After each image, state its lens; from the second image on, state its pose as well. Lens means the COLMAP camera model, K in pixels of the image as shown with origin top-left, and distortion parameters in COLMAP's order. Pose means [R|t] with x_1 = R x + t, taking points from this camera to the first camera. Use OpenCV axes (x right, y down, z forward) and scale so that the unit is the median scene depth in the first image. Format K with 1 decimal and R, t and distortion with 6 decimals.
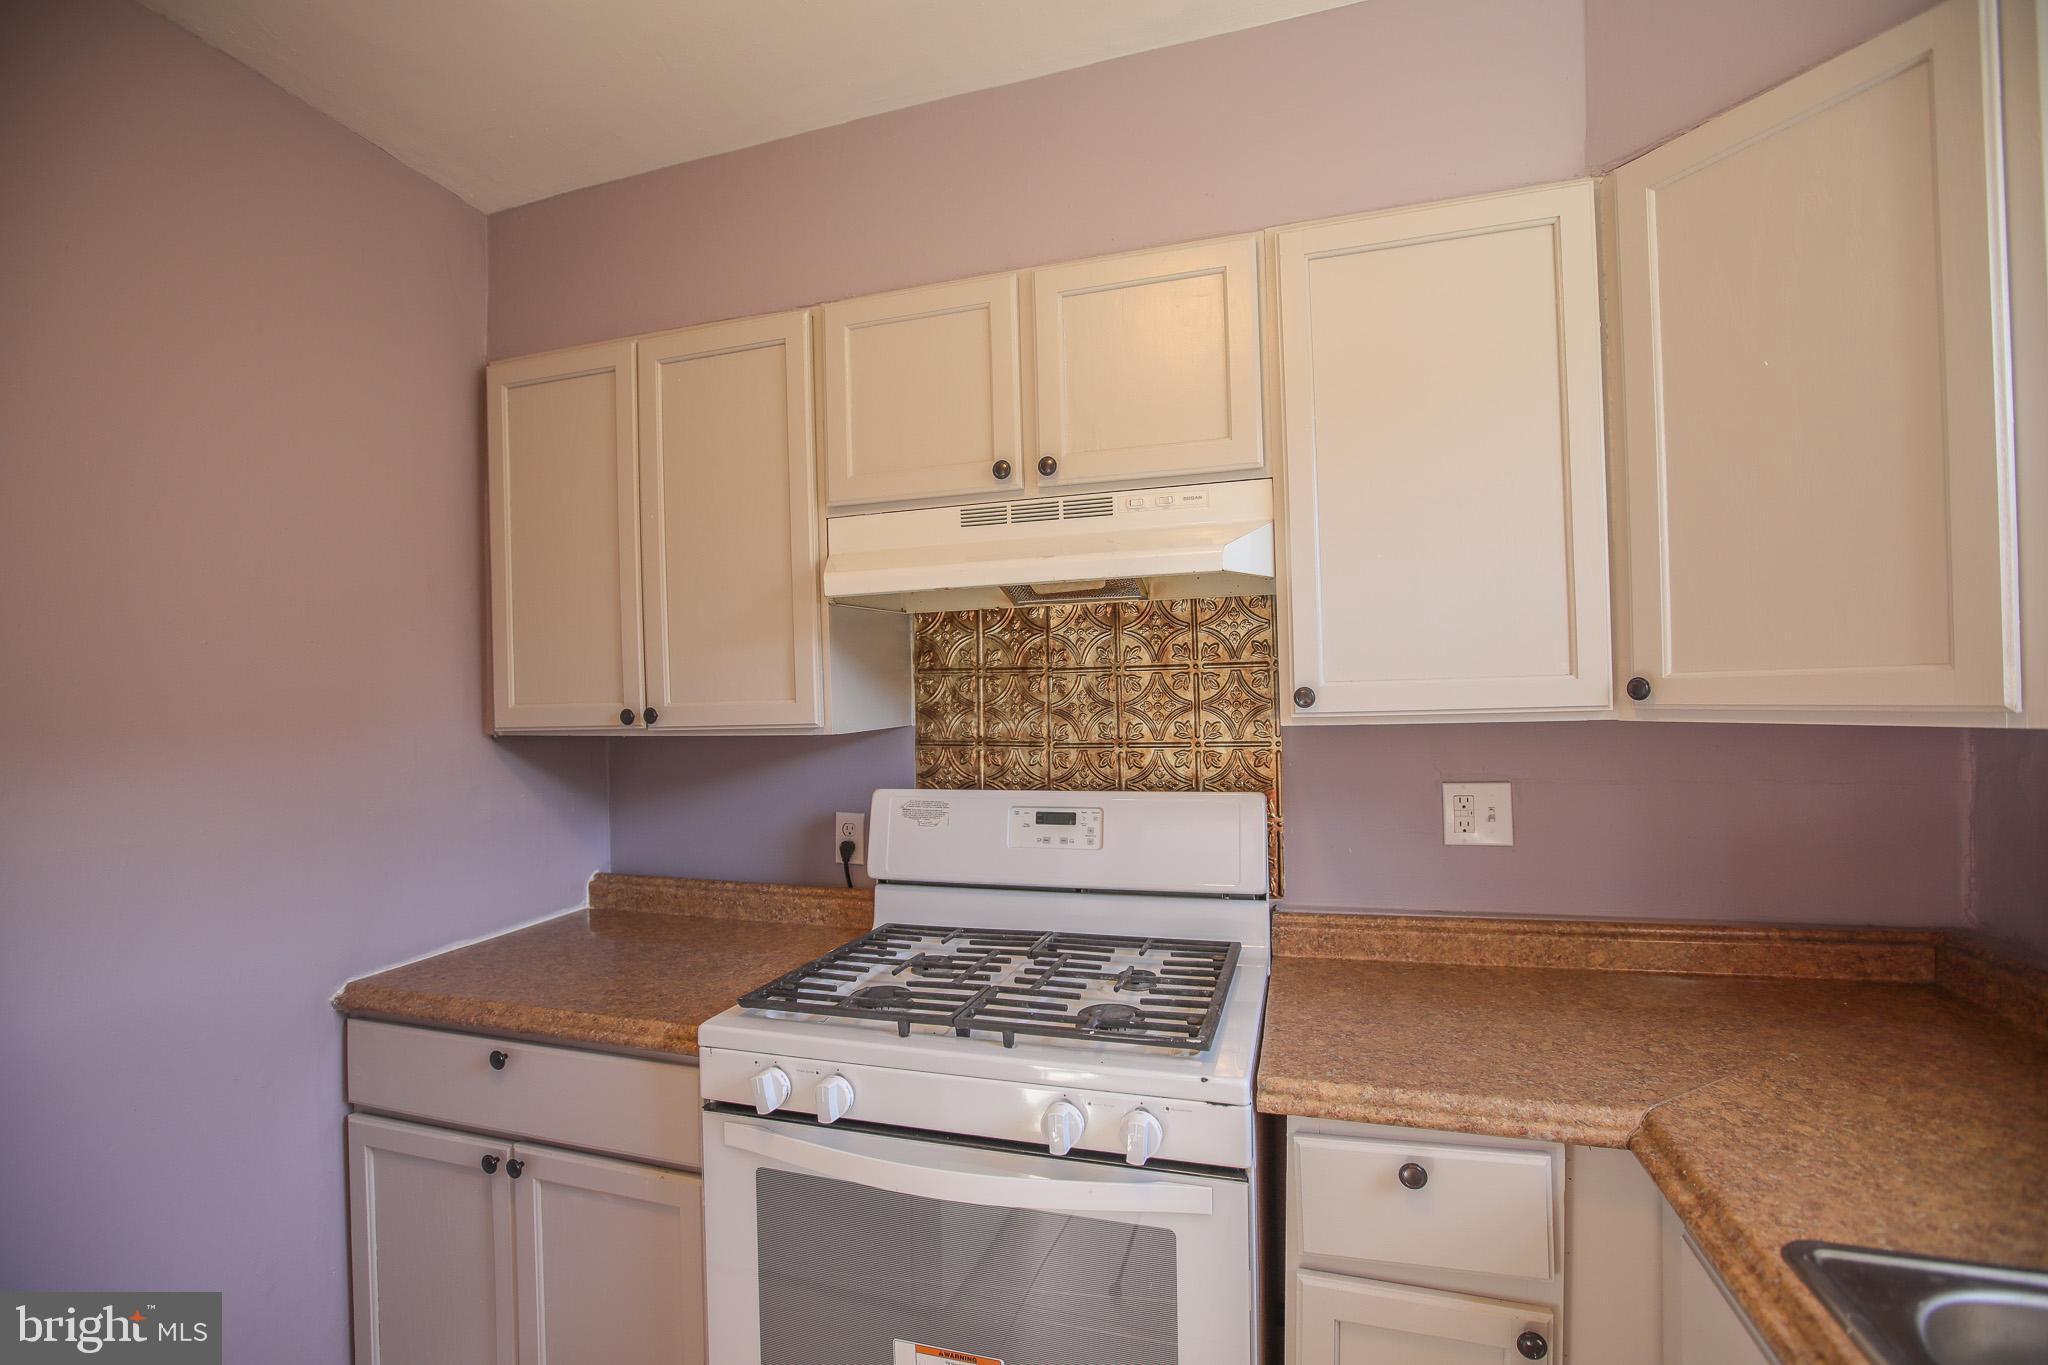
lens RADIAL K [[929.3, 0, 1014.3], [0, 929.3, 686.1], [0, 0, 1]] dist [-0.062833, 0.026395]
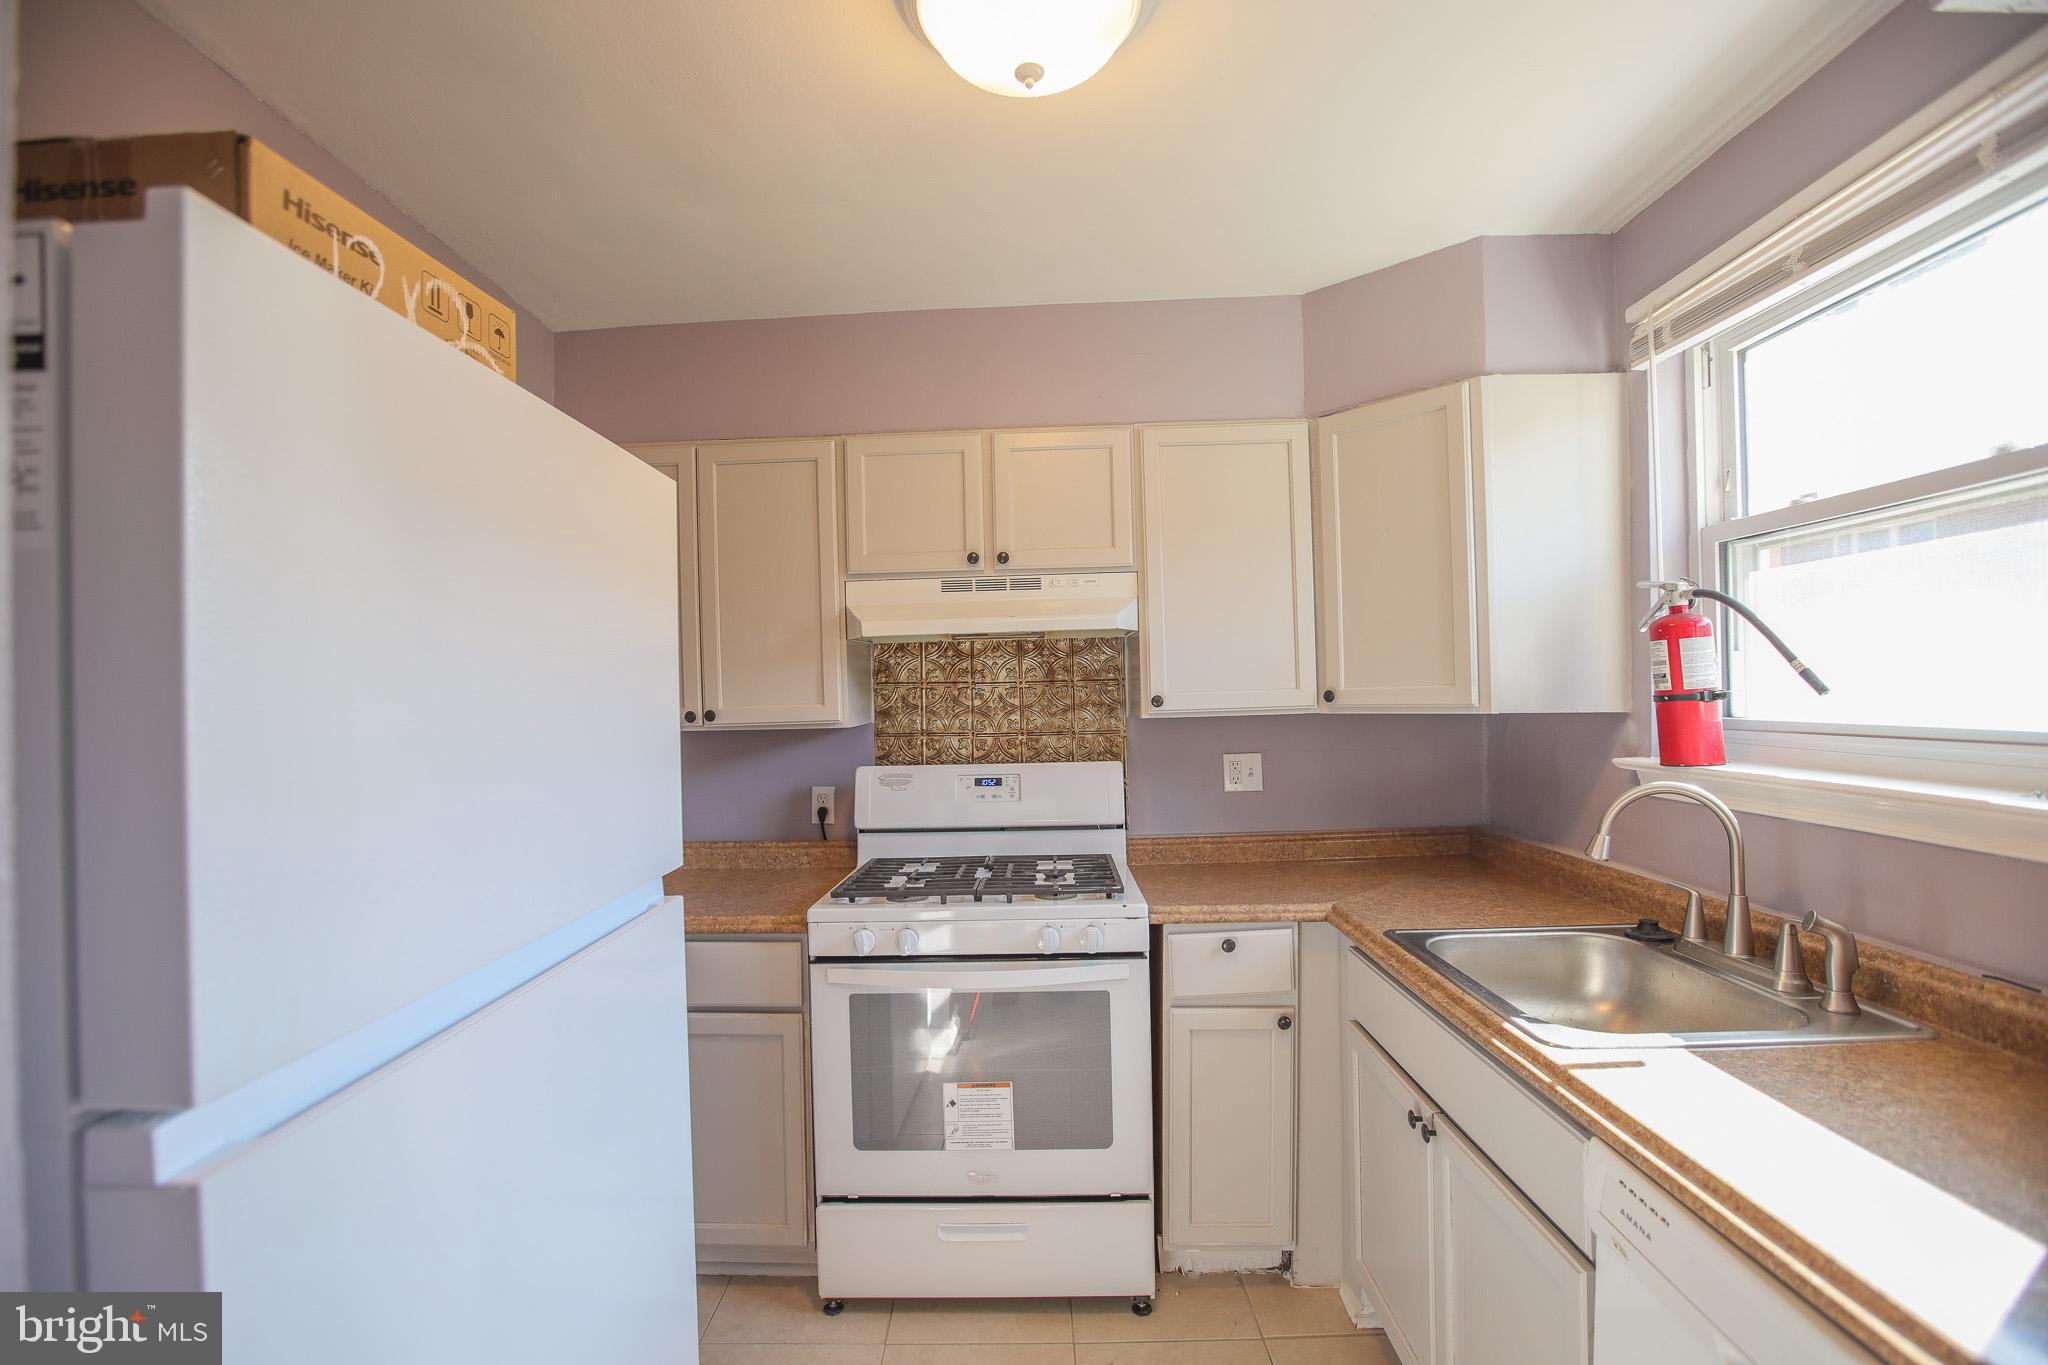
lens RADIAL K [[929.3, 0, 1014.3], [0, 929.3, 686.1], [0, 0, 1]] dist [-0.062833, 0.026395]
pose [[0.963066, 0.002691, 0.269250, -0.368495], [-0.000236, 0.999958, -0.009151, -0.000396], [-0.269264, 0.008750, 0.963027, -0.540071]]
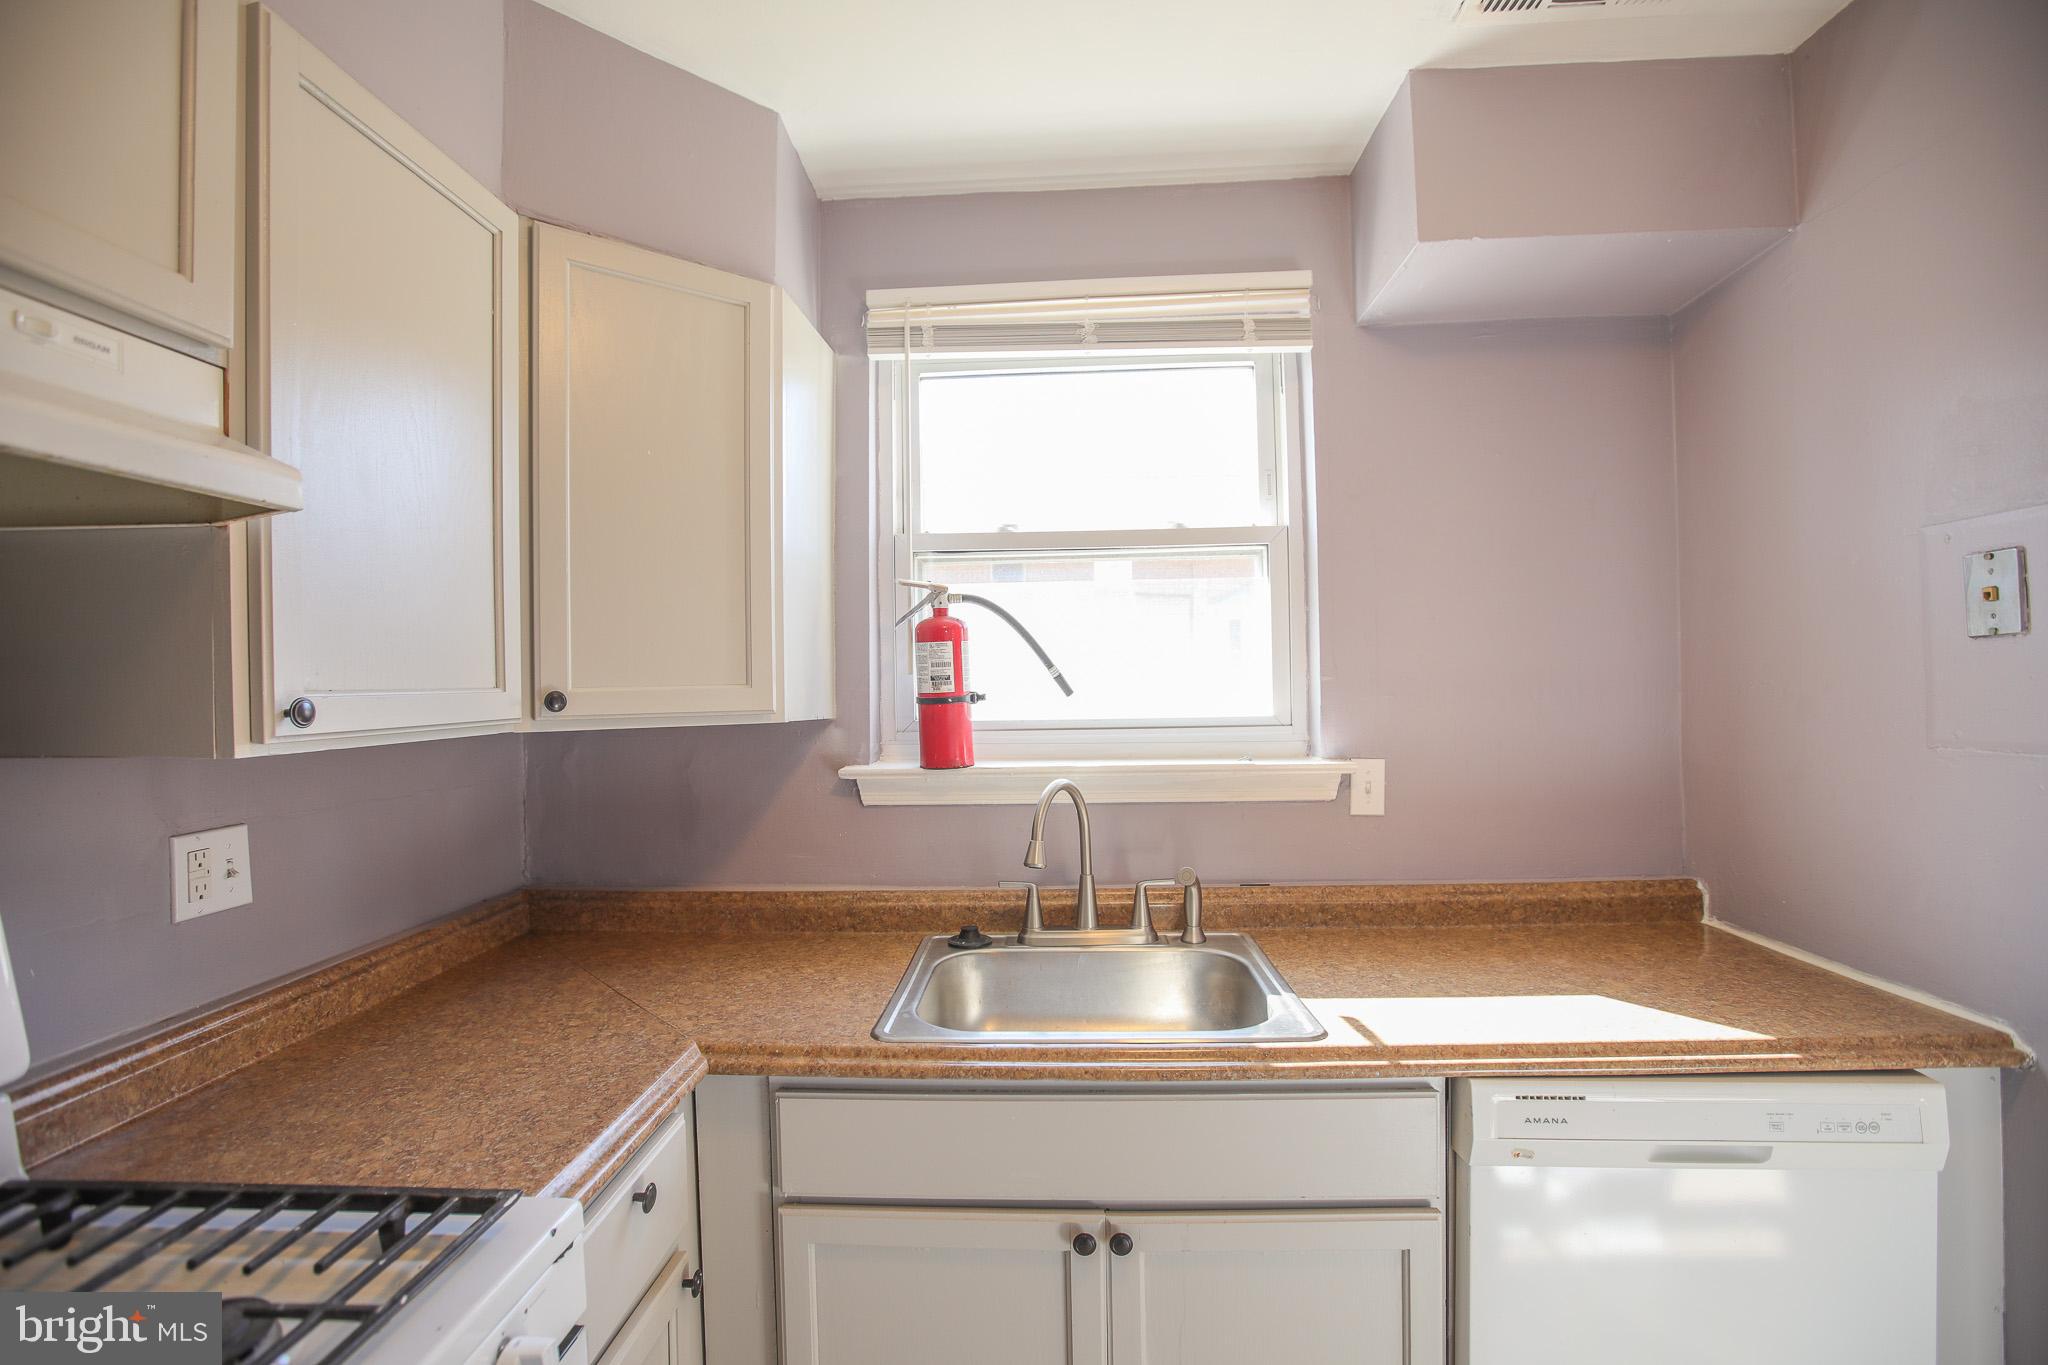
lens RADIAL K [[929.3, 0, 1014.3], [0, 929.3, 686.1], [0, 0, 1]] dist [-0.062833, 0.026395]
pose [[-0.248393, 0.026605, 0.968294, -0.415117], [0.016275, 0.999596, -0.023291, 0.015435], [-0.968523, 0.009974, -0.248726, 0.583825]]
